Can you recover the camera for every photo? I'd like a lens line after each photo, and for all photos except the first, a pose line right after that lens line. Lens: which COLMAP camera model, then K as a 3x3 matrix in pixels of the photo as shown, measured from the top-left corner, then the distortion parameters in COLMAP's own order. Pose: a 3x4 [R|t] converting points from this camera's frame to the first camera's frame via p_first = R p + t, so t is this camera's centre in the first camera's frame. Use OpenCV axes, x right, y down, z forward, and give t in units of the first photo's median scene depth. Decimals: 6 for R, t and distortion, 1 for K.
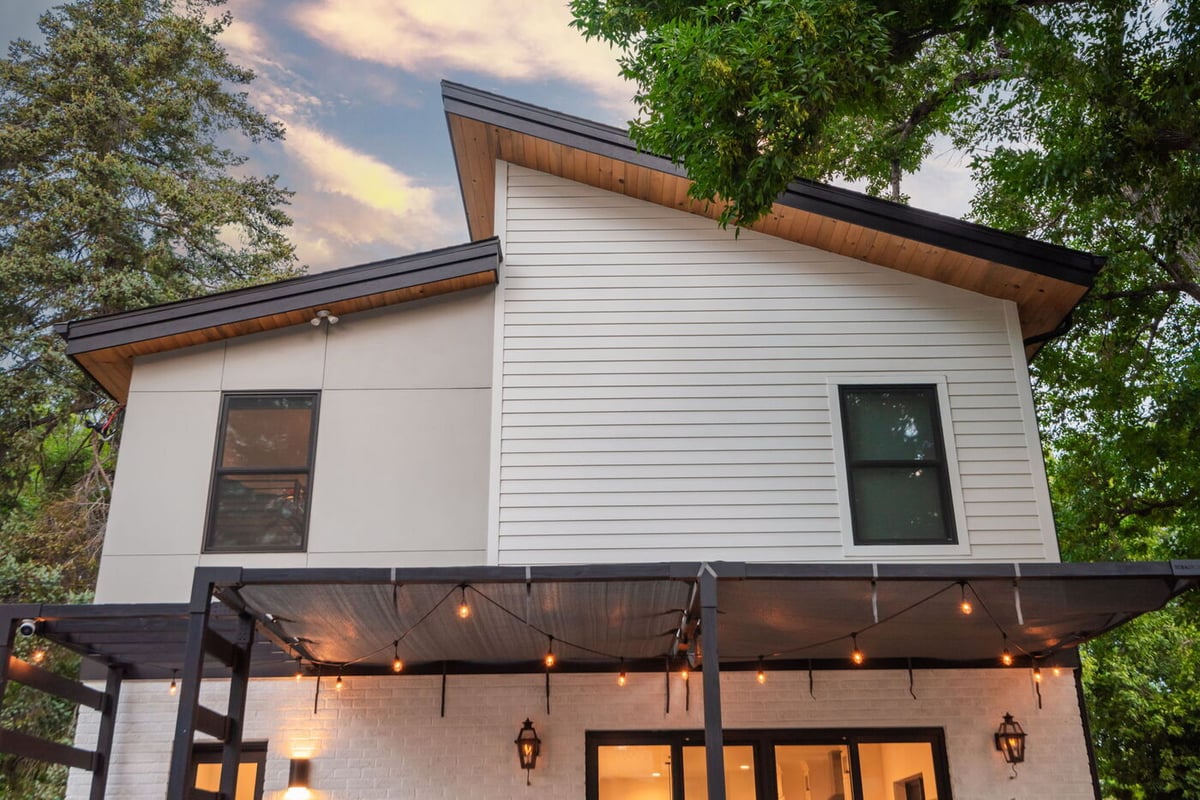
lens RADIAL K [[1141.2, 0, 609.2], [0, 1141.2, 402.4], [0, 0, 1]] dist [0.028480, -0.008021]
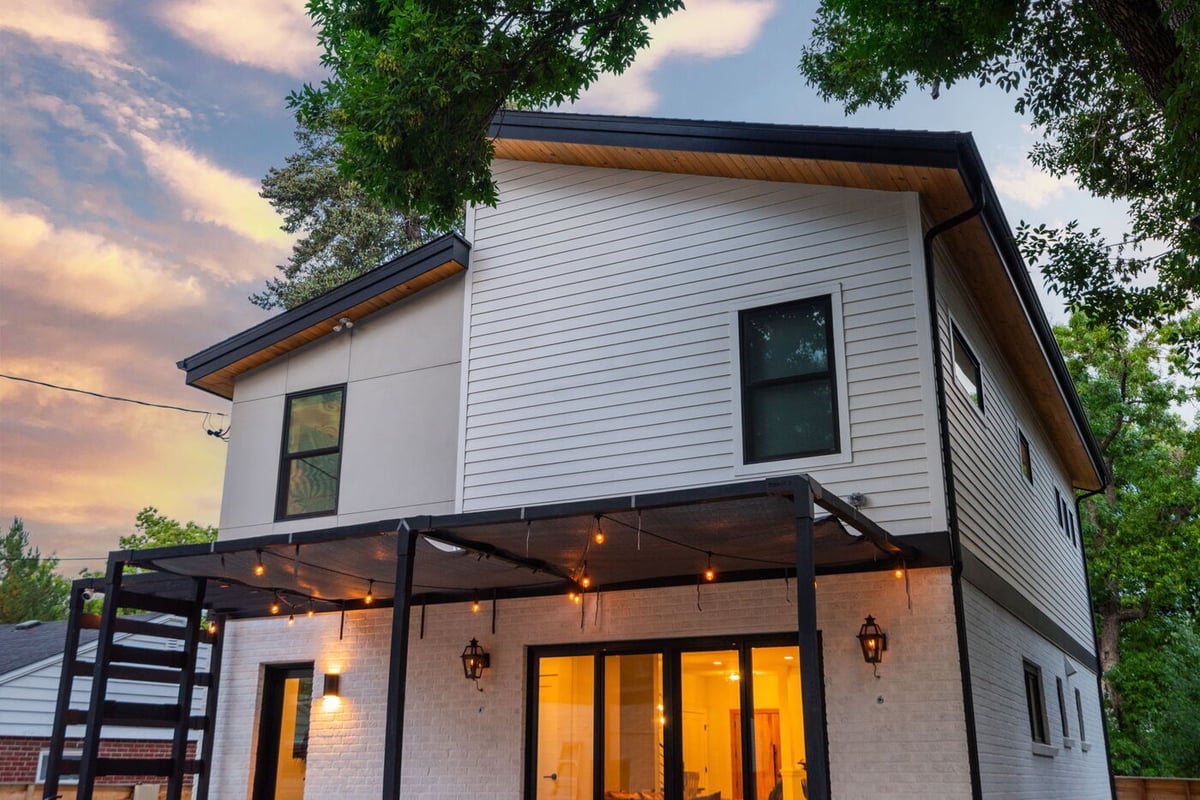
lens RADIAL K [[1141.2, 0, 609.2], [0, 1141.2, 402.4], [0, 0, 1]] dist [0.028480, -0.008021]
pose [[0.887627, -0.126731, -0.442784, 0.601780], [0.165646, 0.984909, 0.050166, -0.005605], [0.429745, -0.117874, 0.895224, 0.008890]]
